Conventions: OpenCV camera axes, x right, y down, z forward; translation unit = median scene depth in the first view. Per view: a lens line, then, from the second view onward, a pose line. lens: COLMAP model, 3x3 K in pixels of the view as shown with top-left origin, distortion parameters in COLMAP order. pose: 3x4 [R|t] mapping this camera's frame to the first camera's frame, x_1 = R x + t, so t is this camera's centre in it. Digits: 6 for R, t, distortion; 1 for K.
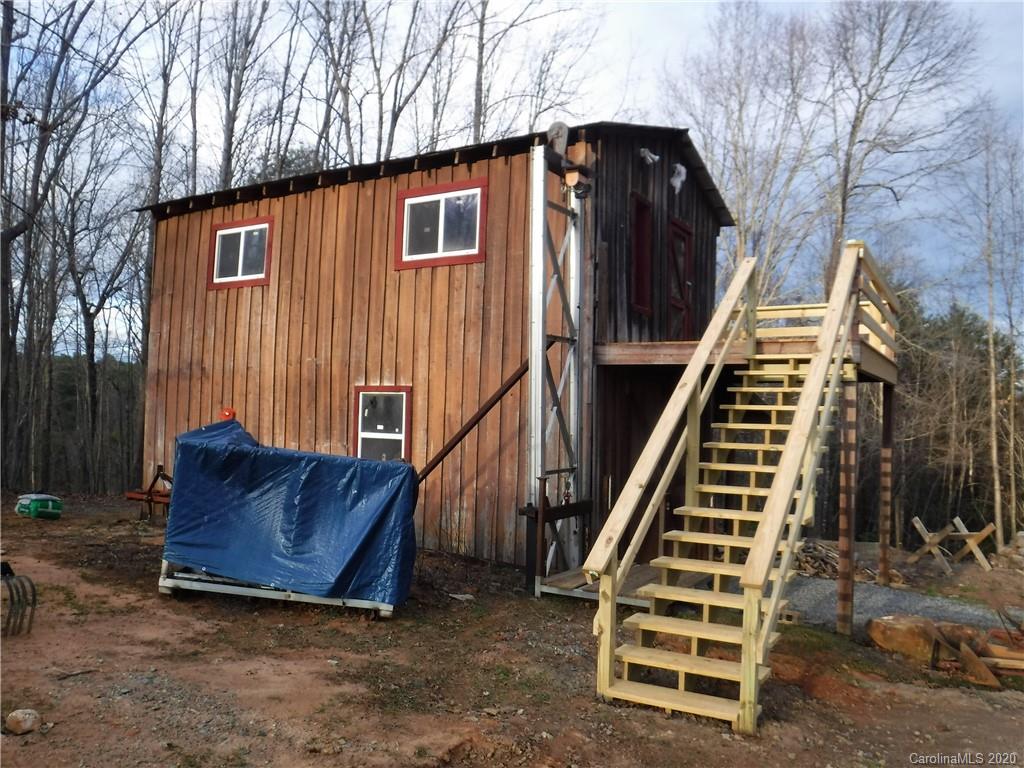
lens RADIAL K [[824.8, 0, 514.2], [0, 824.8, 396.8], [0, 0, 1]] dist [-0.117599, 0.047772]
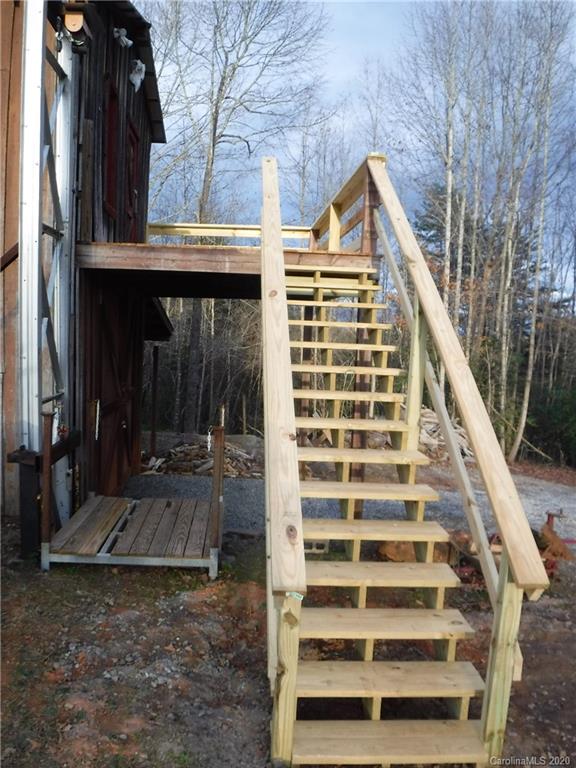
lens RADIAL K [[667.1, 0, 288.0], [0, 667.1, 384.0], [0, 0, 1]] dist [-0.132900, 0.067826]
pose [[0.835882, -0.031306, 0.548016, -0.099165], [-0.028610, 0.994530, 0.100452, 0.005490], [-0.548164, -0.099645, 0.830414, 0.358594]]
